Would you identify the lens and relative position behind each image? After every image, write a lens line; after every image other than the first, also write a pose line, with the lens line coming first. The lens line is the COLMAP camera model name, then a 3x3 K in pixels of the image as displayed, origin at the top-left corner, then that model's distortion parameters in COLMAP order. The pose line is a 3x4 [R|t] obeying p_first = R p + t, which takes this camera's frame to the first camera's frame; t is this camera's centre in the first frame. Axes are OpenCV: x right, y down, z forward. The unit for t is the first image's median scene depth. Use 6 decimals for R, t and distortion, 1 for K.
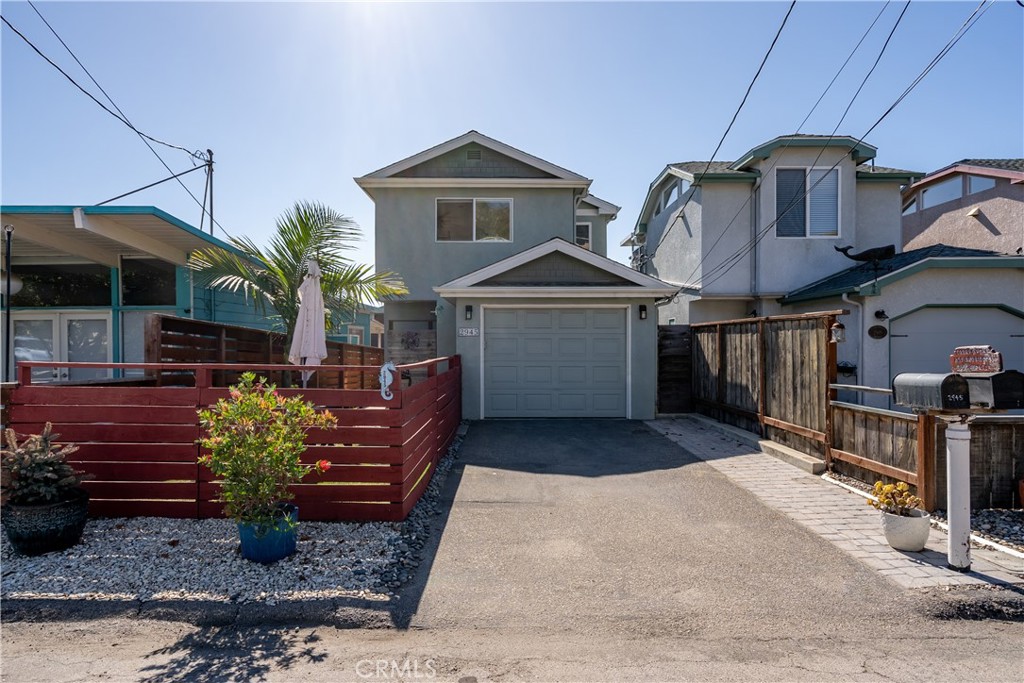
lens RADIAL K [[586.5, 0, 495.7], [0, 586.5, 345.9], [0, 0, 1]] dist [0.008704, -0.000992]
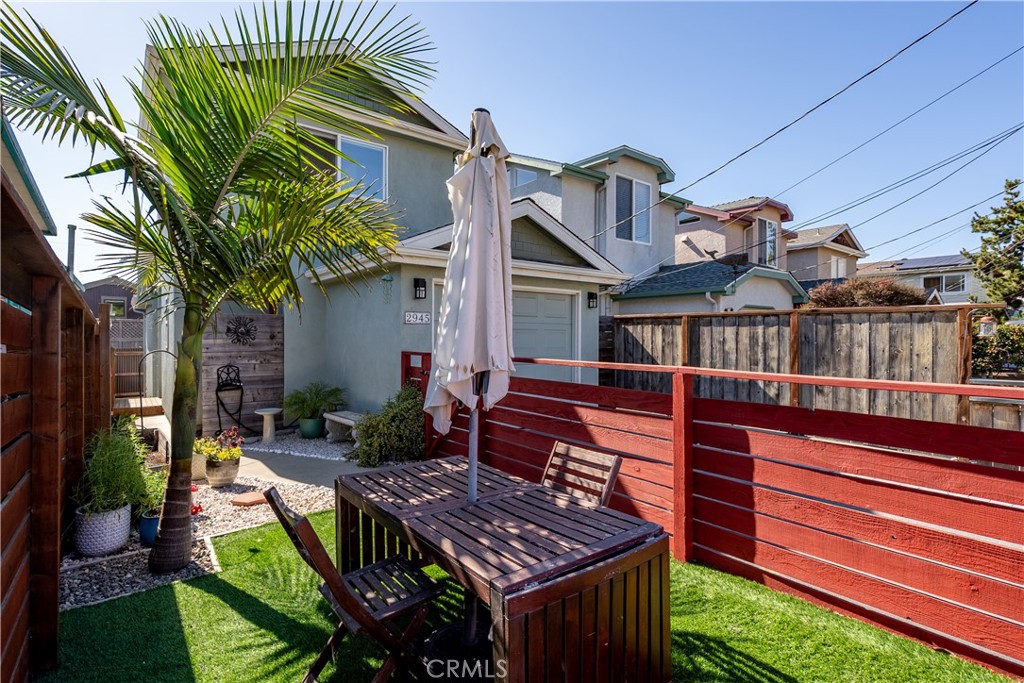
lens RADIAL K [[505.4, 0, 488.1], [0, 505.4, 338.5], [0, 0, 1]] dist [-0.002866, 0.000625]
pose [[0.784159, -0.000758, 0.620559, -0.381101], [-0.001669, 0.999993, 0.003330, -0.002450], [-0.620557, -0.003647, 0.784153, 0.547436]]
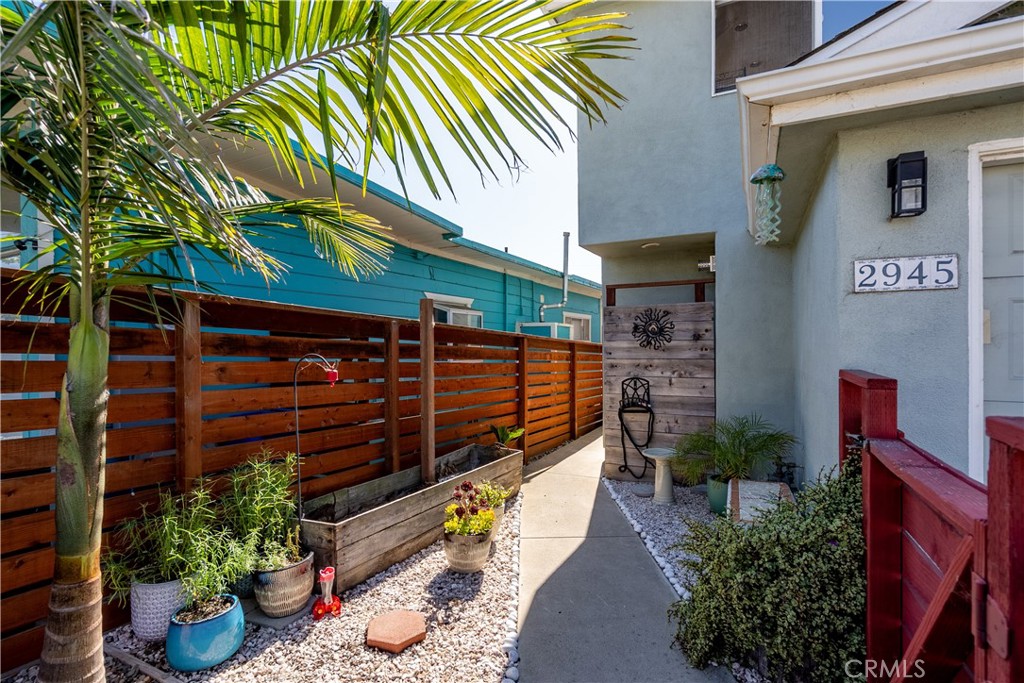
lens RADIAL K [[487.1, 0, 504.7], [0, 487.1, 342.0], [0, 0, 1]] dist [-0.003908, -0.000156]
pose [[0.896115, -0.002628, -0.443814, -0.111968], [0.002048, 0.999996, -0.001786, 0.003215], [0.443817, 0.000692, 0.896117, 0.845601]]
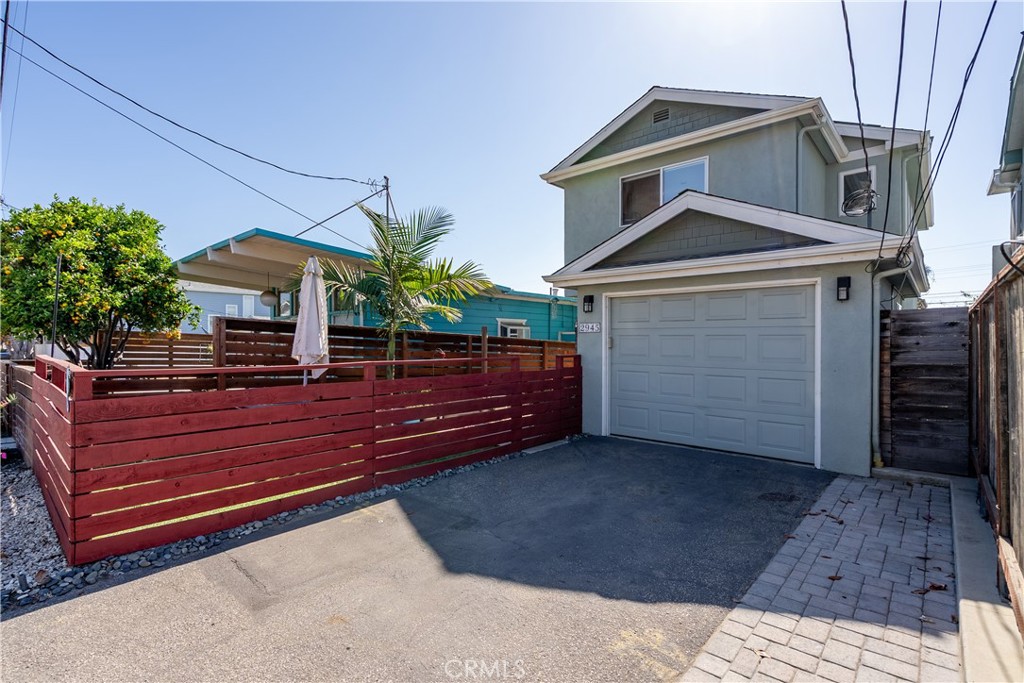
lens RADIAL K [[487.1, 0, 504.7], [0, 487.1, 342.0], [0, 0, 1]] dist [-0.003908, -0.000156]
pose [[0.749827, 0.005253, -0.661613, 0.350213], [-0.006337, 0.999980, 0.000757, -0.003758], [0.661604, 0.003625, 0.749845, 0.455720]]
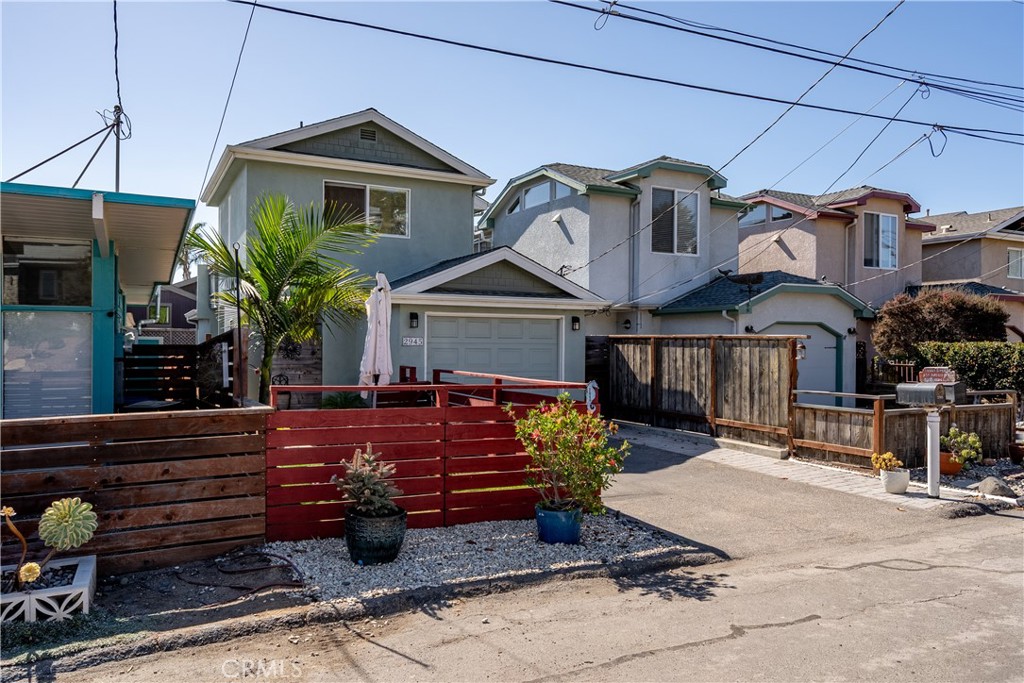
lens RADIAL K [[778.0, 0, 512.0], [0, 778.0, 341.5], [0, 0, 1]] dist [0.006143, -0.002187]
pose [[0.885800, 0.006955, 0.464016, -0.525914], [-0.006310, 0.999976, -0.002943, -0.023242], [-0.464025, -0.000321, 0.885822, -0.168835]]
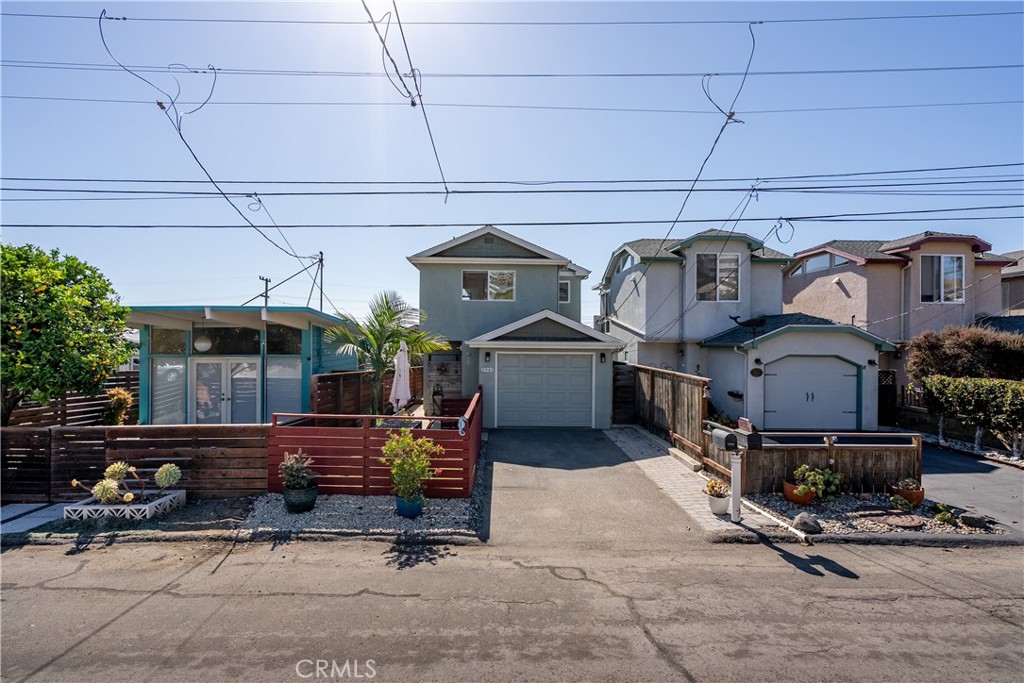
lens RADIAL K [[505.4, 0, 488.1], [0, 505.4, 338.5], [0, 0, 1]] dist [-0.002866, 0.000625]
pose [[0.999968, 0.008032, -0.000672, -0.048912], [-0.008034, 0.999962, -0.003363, -0.110573], [0.000645, 0.003369, 0.999994, -0.333488]]
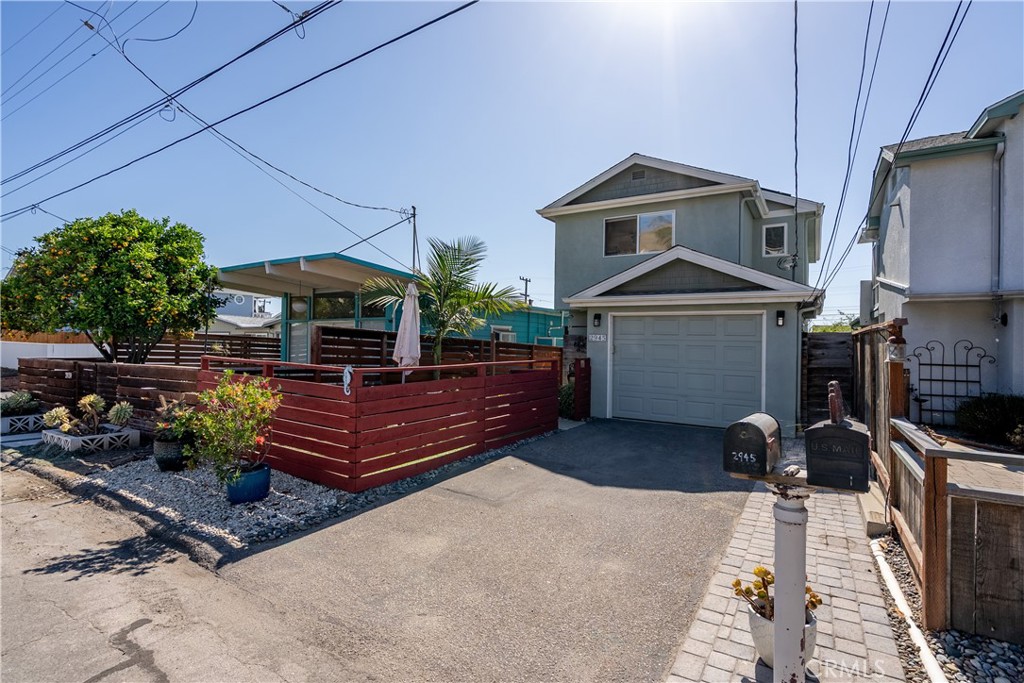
lens RADIAL K [[484.6, 0, 492.5], [0, 484.6, 337.6], [0, 0, 1]] dist [-0.001650, -0.000305]
pose [[0.838904, 0.011847, -0.544150, 0.314937], [-0.019341, 0.999781, -0.008051, -0.014389], [0.543935, 0.017278, 0.838949, 0.142100]]
